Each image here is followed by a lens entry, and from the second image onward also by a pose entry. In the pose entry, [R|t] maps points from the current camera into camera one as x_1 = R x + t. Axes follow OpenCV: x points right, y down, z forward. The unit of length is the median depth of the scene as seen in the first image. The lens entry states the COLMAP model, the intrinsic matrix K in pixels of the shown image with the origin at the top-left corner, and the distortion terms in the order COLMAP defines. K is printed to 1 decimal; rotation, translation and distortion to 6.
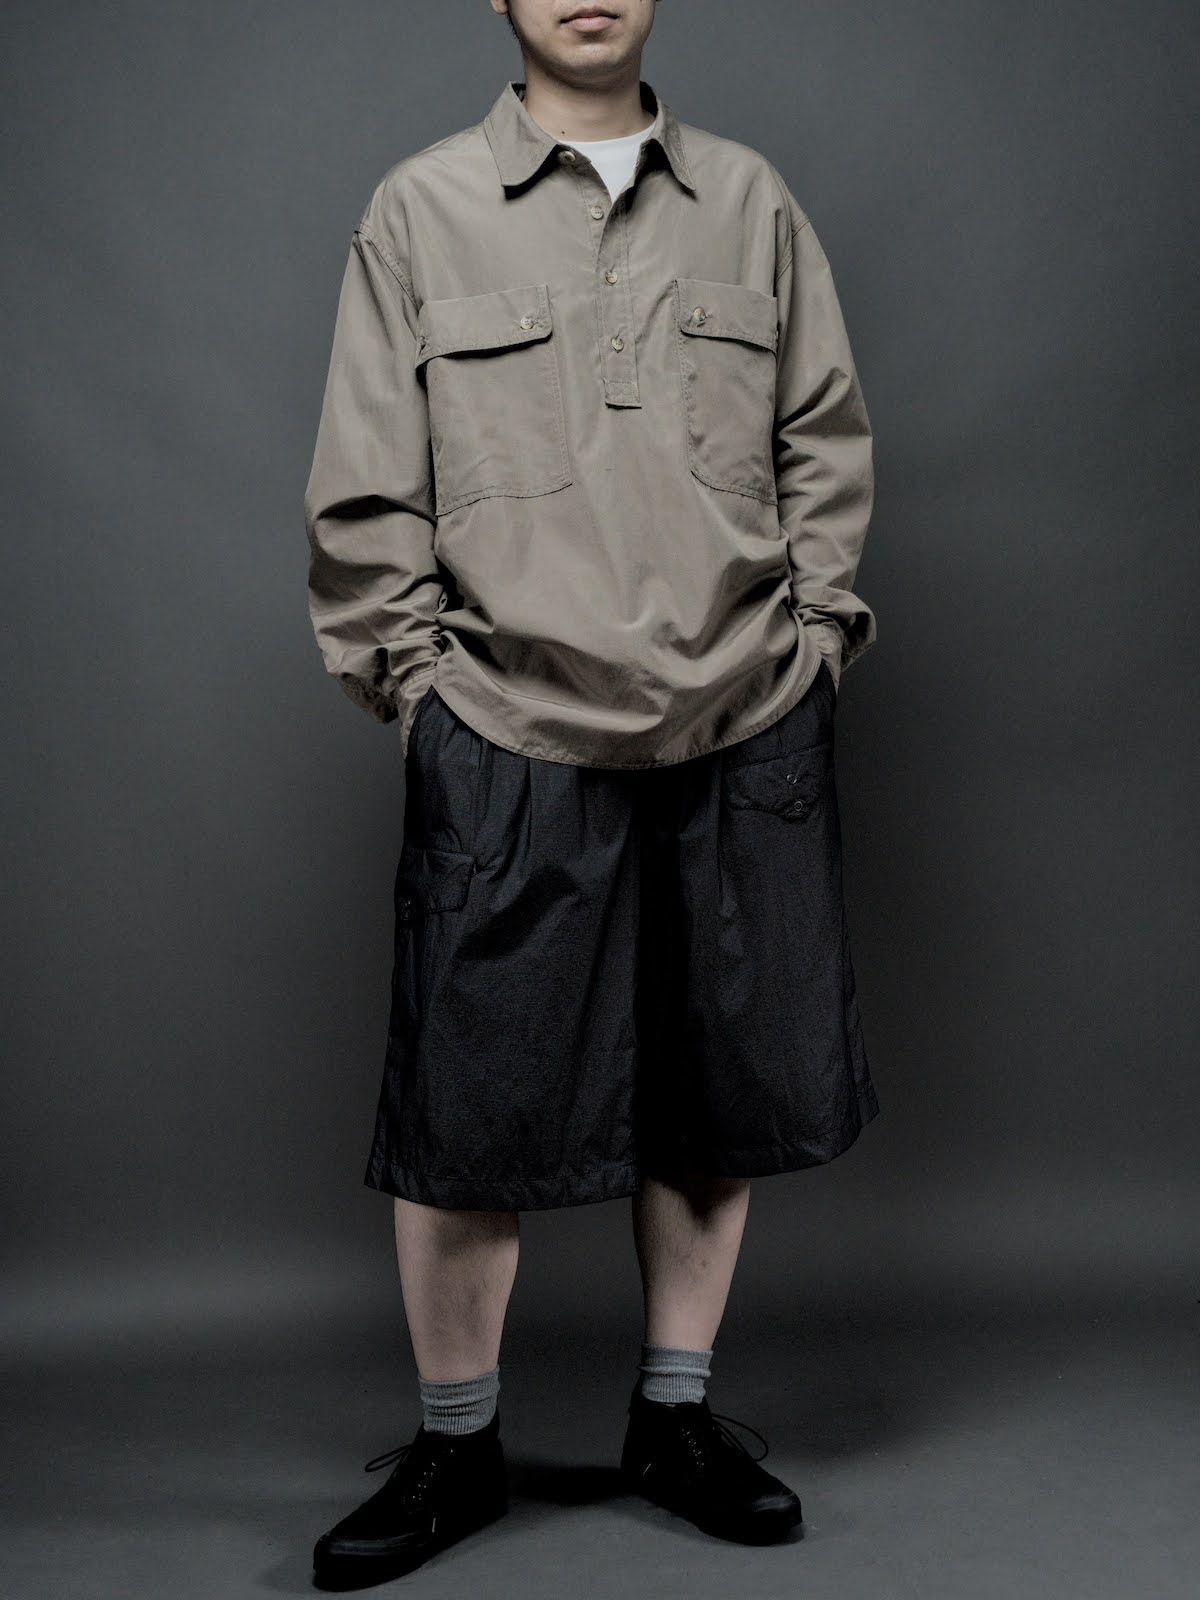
lens RADIAL K [[2740.6, 0, 600.0], [0, 2740.6, 800.0], [0, 0, 1]] dist [0.173779, 0.054541]
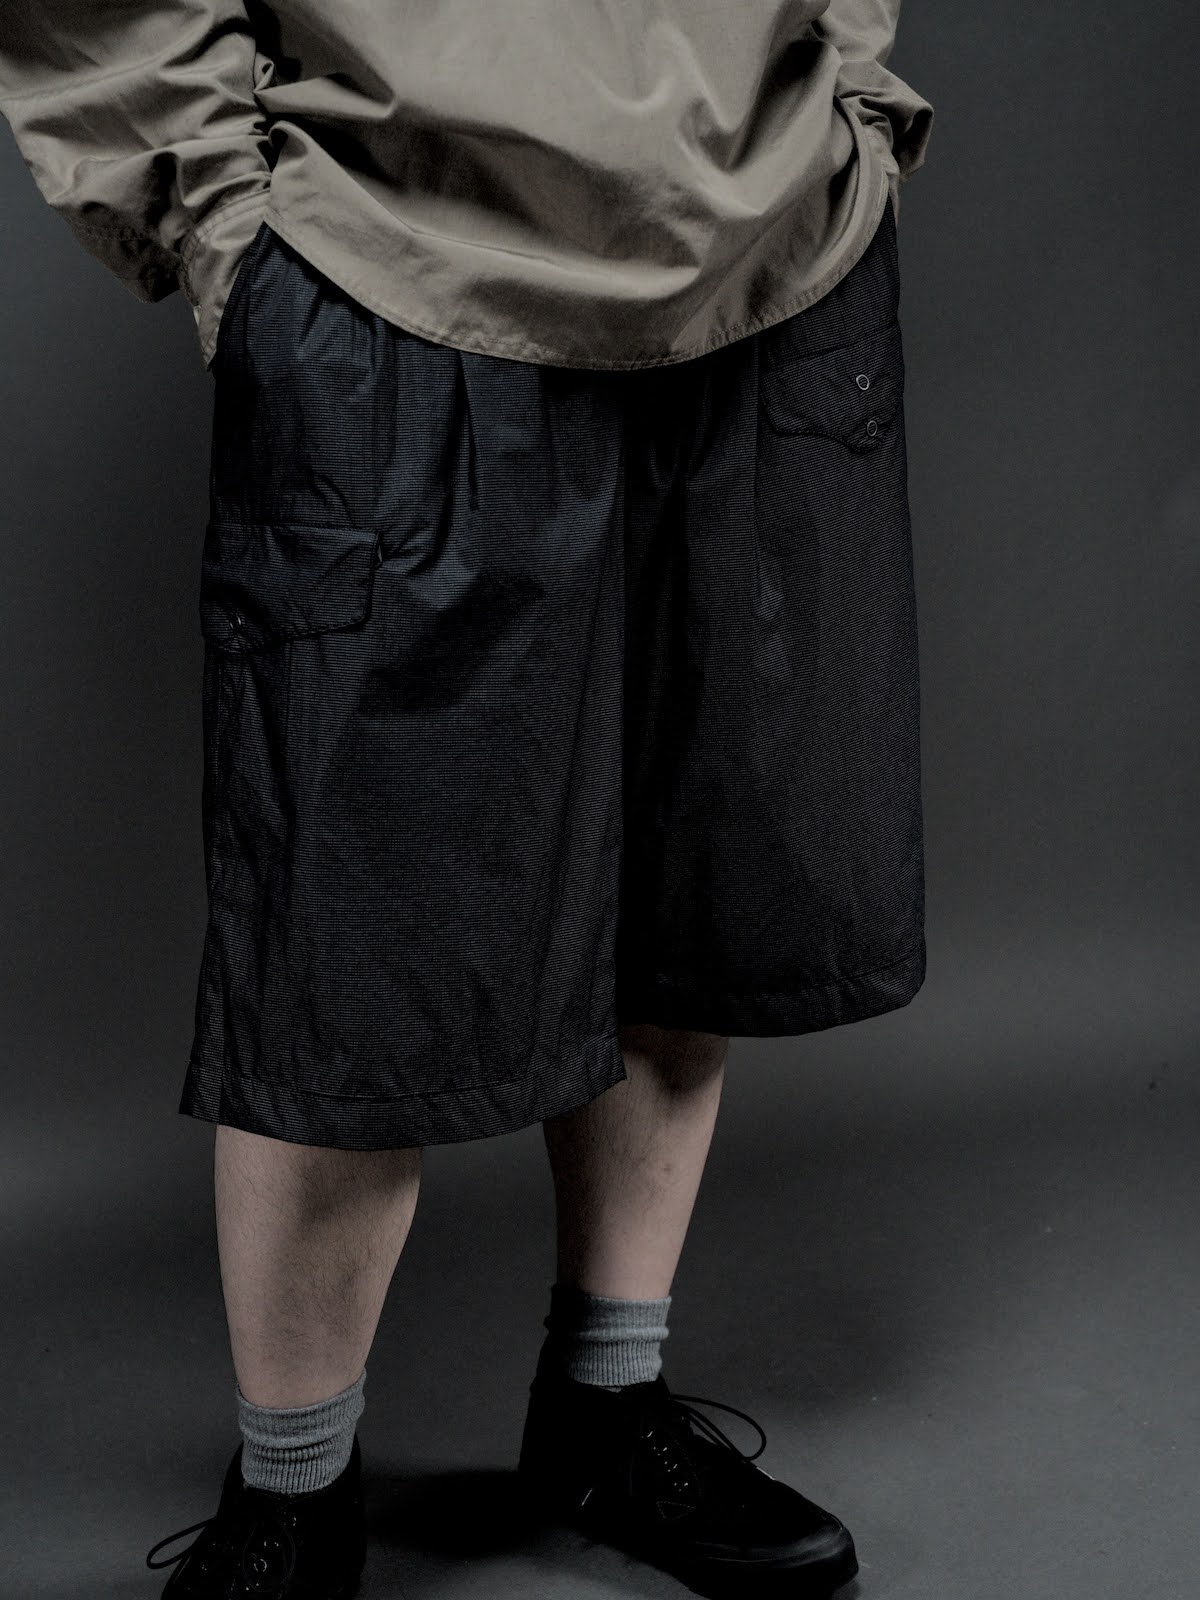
lens RADIAL K [[2740.6, 0, 600.0], [0, 2740.6, 800.0], [0, 0, 1]] dist [0.173779, 0.054541]
pose [[0.954093, -0.068419, 0.291590, -0.166683], [0.037832, 0.993291, 0.109281, 0.015055], [-0.297110, -0.093233, 0.950281, 0.439056]]
